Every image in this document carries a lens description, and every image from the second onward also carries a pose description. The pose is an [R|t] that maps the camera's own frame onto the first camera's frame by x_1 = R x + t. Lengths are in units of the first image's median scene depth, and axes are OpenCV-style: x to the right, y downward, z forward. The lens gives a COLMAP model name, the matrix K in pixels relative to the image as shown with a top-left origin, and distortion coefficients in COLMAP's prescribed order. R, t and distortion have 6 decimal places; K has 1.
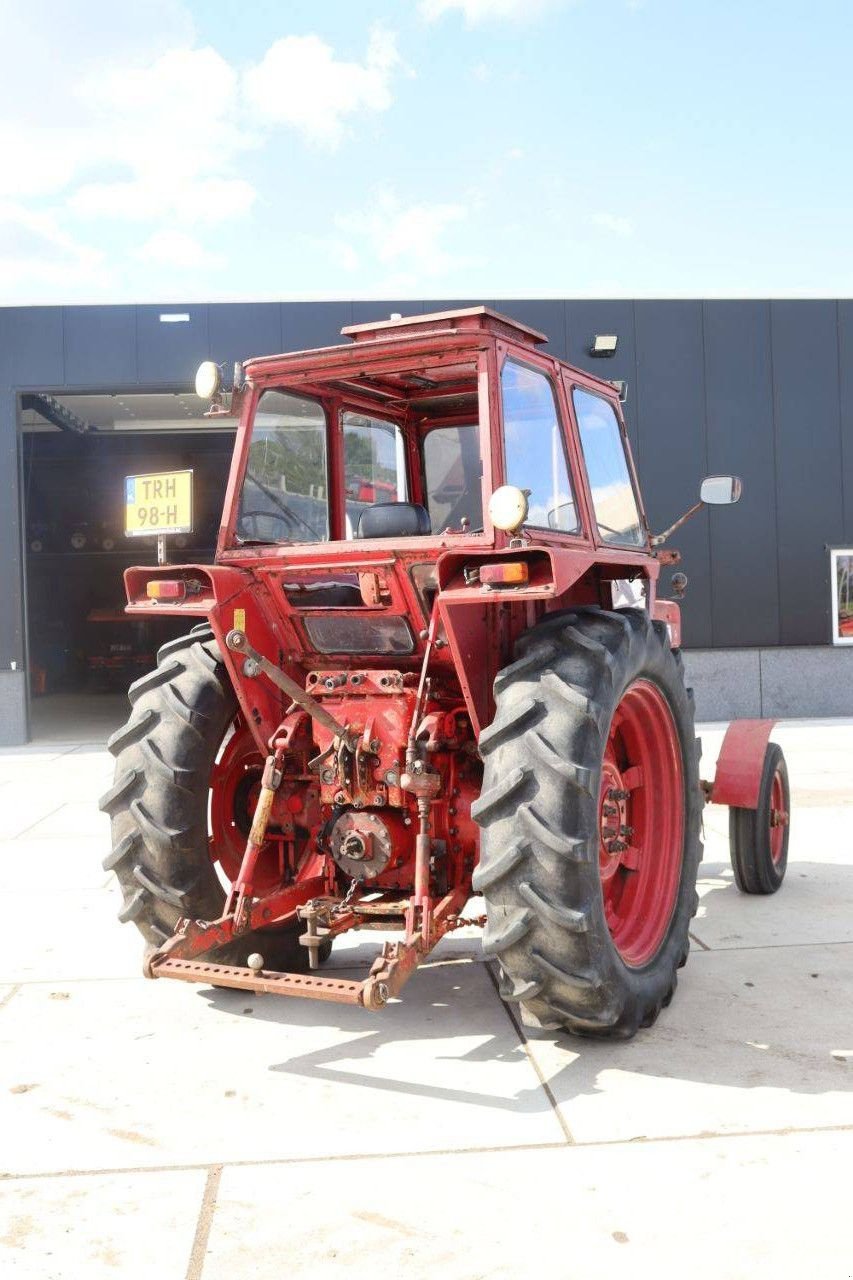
lens RADIAL K [[1278.4, 0, 426.5], [0, 1278.4, 640.0], [0, 0, 1]] dist [-0.100421, 0.004344]
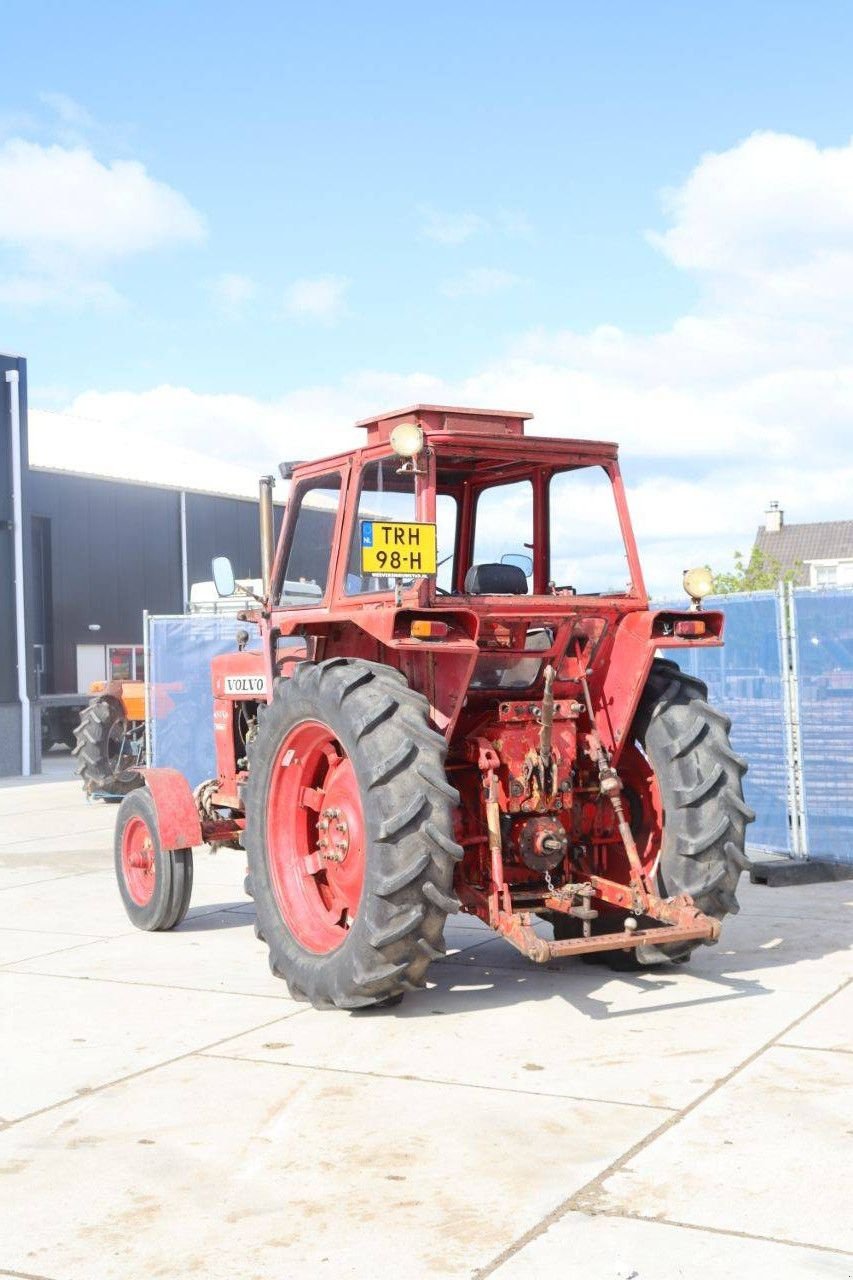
lens RADIAL K [[1598.9, 0, 426.5], [0, 1598.9, 640.0], [0, 0, 1]] dist [-0.023424, 0.001103]
pose [[0.535401, 0.031193, 0.844022, -1.424920], [0.012209, 0.998928, -0.044663, 0.033008], [-0.844510, 0.034217, 0.534446, 0.269369]]
